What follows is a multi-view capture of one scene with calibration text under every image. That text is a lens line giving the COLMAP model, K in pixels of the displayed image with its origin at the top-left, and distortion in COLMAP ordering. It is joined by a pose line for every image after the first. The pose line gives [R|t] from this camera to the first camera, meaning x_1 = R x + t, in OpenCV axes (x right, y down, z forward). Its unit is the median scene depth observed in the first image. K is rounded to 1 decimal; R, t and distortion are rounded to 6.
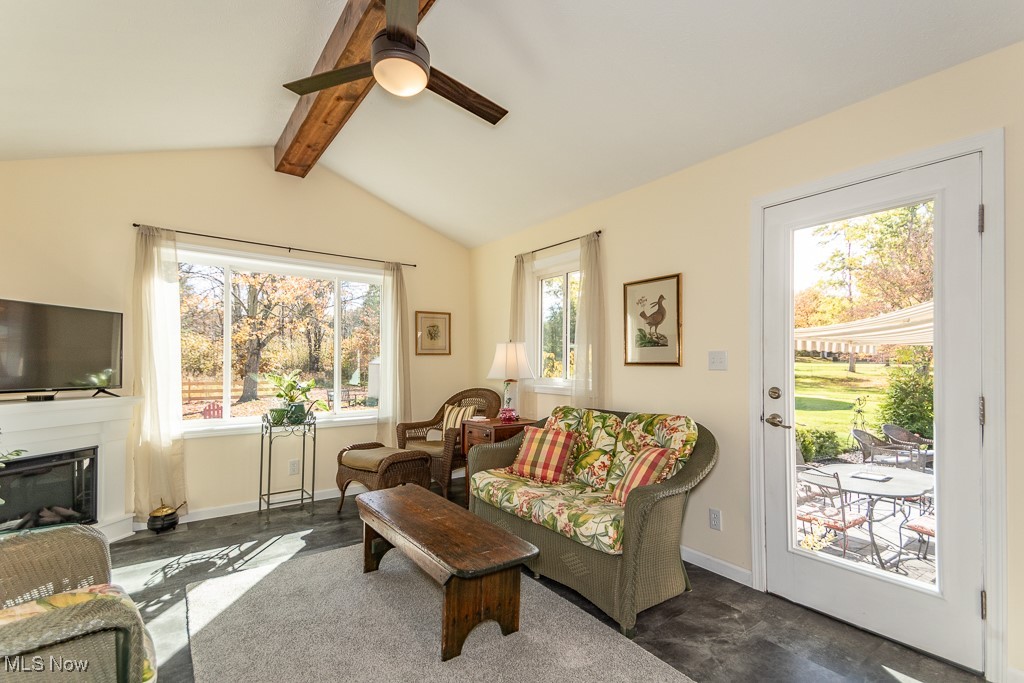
lens RADIAL K [[471.3, 0, 510.0], [0, 471.3, 355.0], [0, 0, 1]] dist [0.002432, 0.000336]
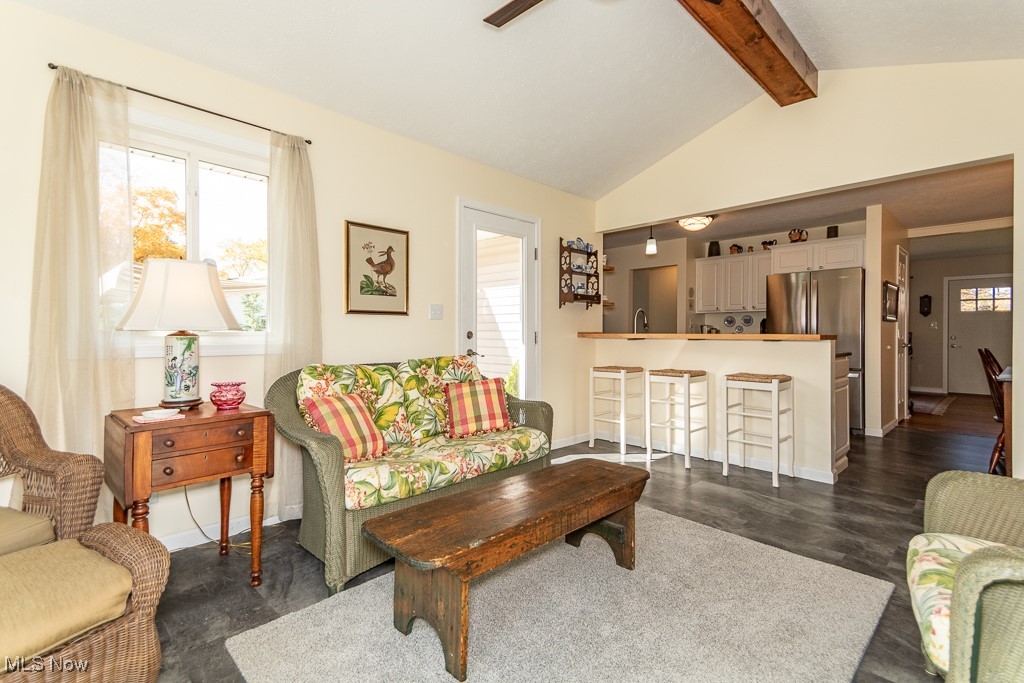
lens RADIAL K [[464.9, 0, 507.8], [0, 464.9, 333.8], [0, 0, 1]] dist [0.039805, -0.000007]
pose [[-0.151782, -0.009660, 0.988367, -0.738728], [-0.026337, 0.999637, 0.005725, 0.052305], [-0.988063, -0.025162, -0.151981, 0.910919]]
